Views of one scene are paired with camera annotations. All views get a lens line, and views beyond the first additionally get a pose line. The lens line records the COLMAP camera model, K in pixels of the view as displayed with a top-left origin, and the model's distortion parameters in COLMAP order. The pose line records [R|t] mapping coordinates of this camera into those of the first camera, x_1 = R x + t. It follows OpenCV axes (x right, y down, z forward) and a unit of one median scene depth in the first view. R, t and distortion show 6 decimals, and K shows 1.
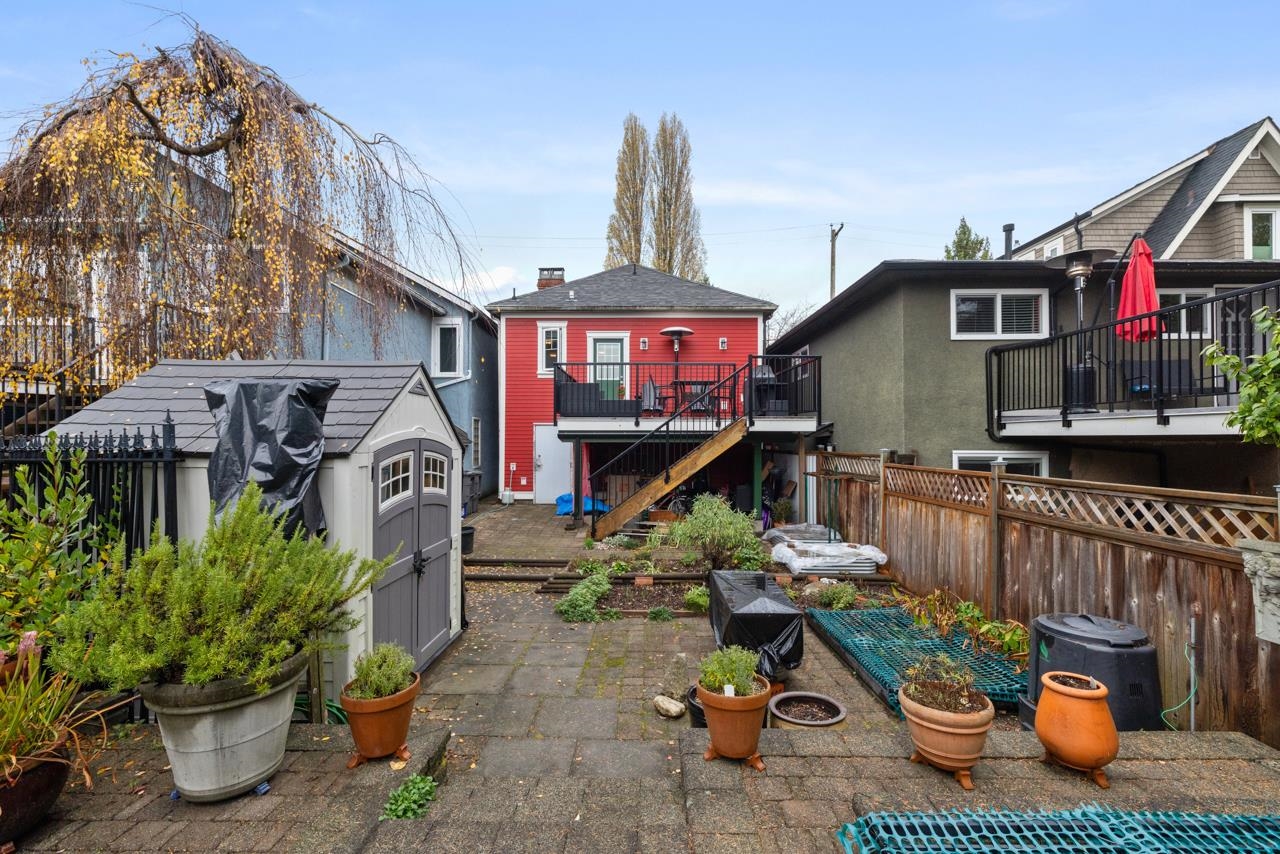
lens RADIAL K [[566.4, 0, 639.9], [0, 566.4, 447.7], [0, 0, 1]] dist [-0.001564, -0.000160]
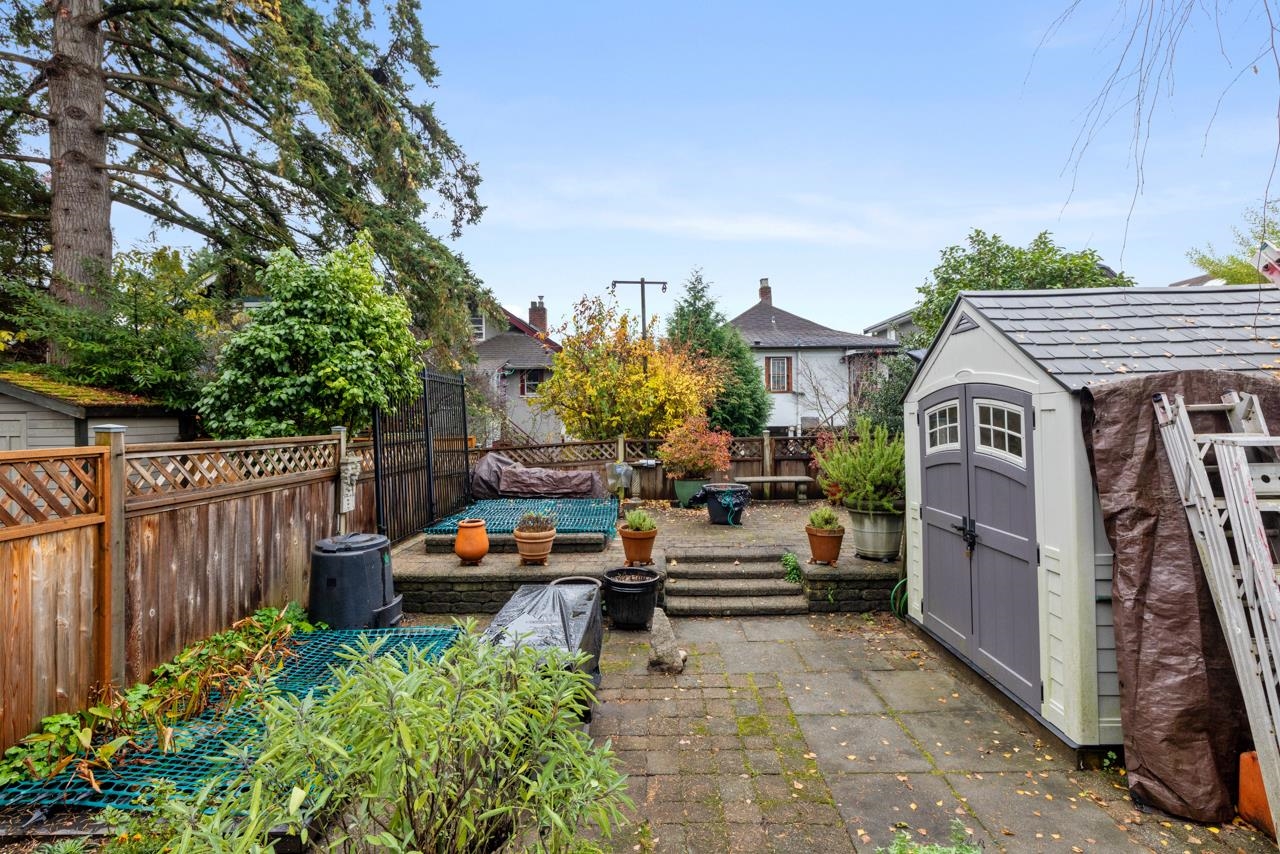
lens RADIAL K [[609.6, 0, 650.8], [0, 609.6, 418.4], [0, 0, 1]] dist [0.001515, 0.000157]
pose [[-0.999907, 0.012655, -0.005158, 0.081471], [0.012615, 0.999890, 0.007786, 0.021862], [0.005256, 0.007720, -0.999956, 1.901680]]
